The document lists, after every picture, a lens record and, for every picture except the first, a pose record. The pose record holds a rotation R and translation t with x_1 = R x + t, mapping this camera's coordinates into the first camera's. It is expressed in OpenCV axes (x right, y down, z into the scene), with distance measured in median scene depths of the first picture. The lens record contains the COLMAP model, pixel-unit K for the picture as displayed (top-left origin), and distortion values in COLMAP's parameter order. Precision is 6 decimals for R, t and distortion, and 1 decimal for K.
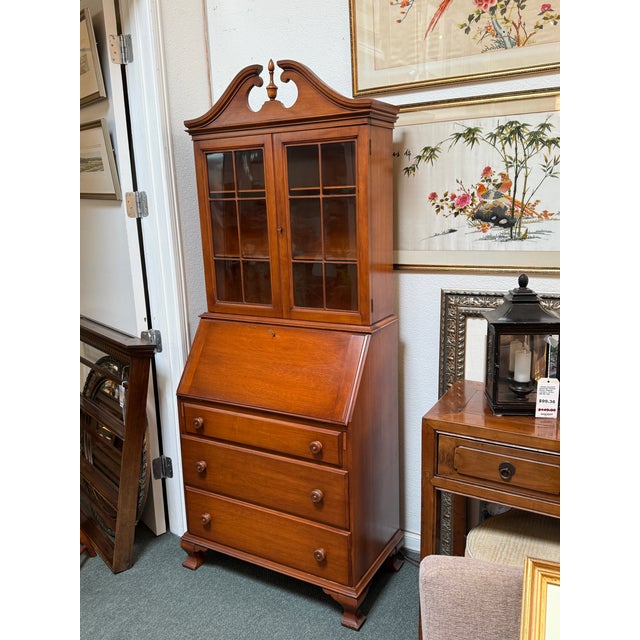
lens RADIAL K [[584.2, 0, 320.0], [0, 584.2, 320.0], [0, 0, 1]] dist [0.131004, -0.255184]
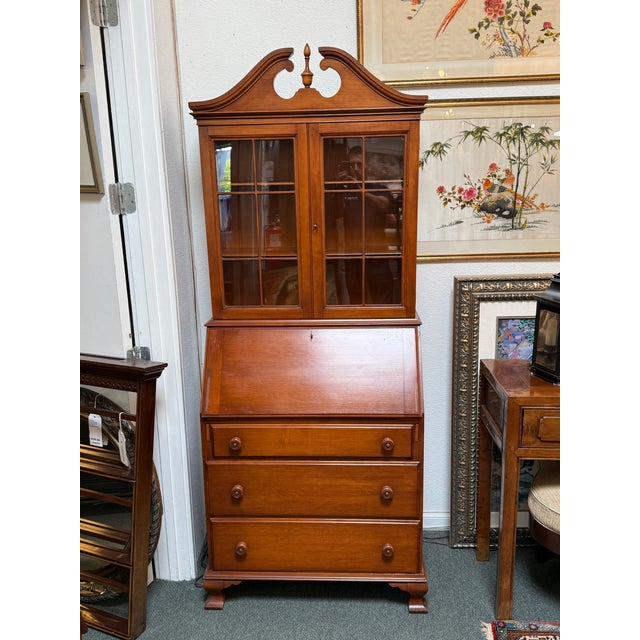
lens RADIAL K [[619.6, 0, 320.0], [0, 619.6, 320.0], [0, 0, 1]] dist [0.142331, -0.304982]
pose [[0.891395, -0.093587, 0.443459, -0.525720], [0.084835, 0.995608, 0.039587, -0.041545], [-0.445217, 0.002333, 0.895420, 0.098935]]
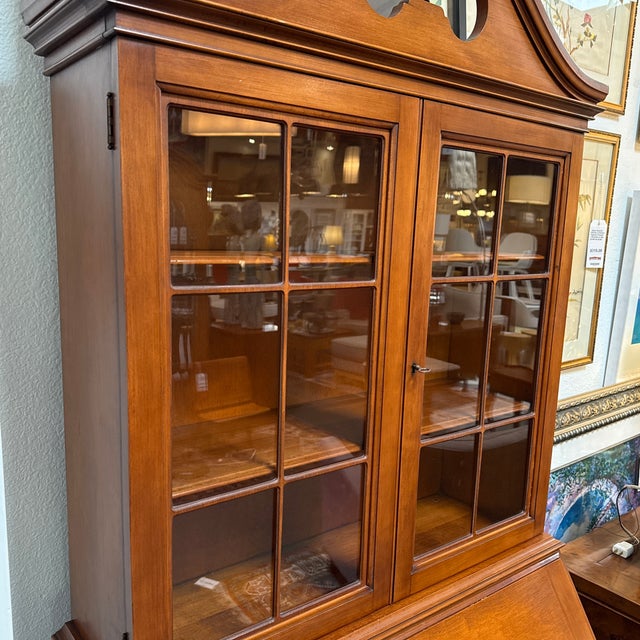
lens RADIAL K [[619.6, 0, 320.0], [0, 619.6, 320.0], [0, 0, 1]] dist [0.142331, -0.304982]
pose [[0.390161, -0.101187, 0.915170, -0.442363], [0.139727, 0.988938, 0.049774, -0.212509], [-0.910083, 0.108454, 0.399983, 0.907384]]
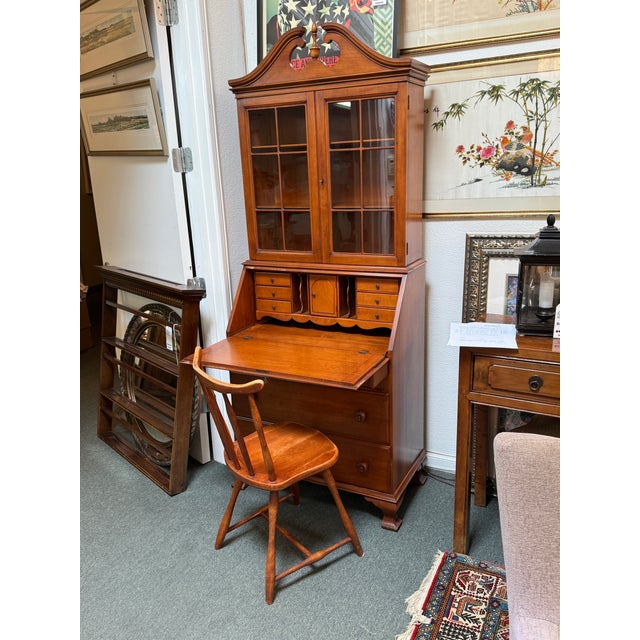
lens RADIAL K [[570.6, 0, 320.0], [0, 570.6, 320.0], [0, 0, 1]] dist [0.124162, -0.206599]
pose [[0.998915, -0.018000, 0.042945, -0.122684], [0.015511, 0.998219, 0.057602, 0.044440], [-0.043905, -0.056873, 0.997416, -0.089823]]
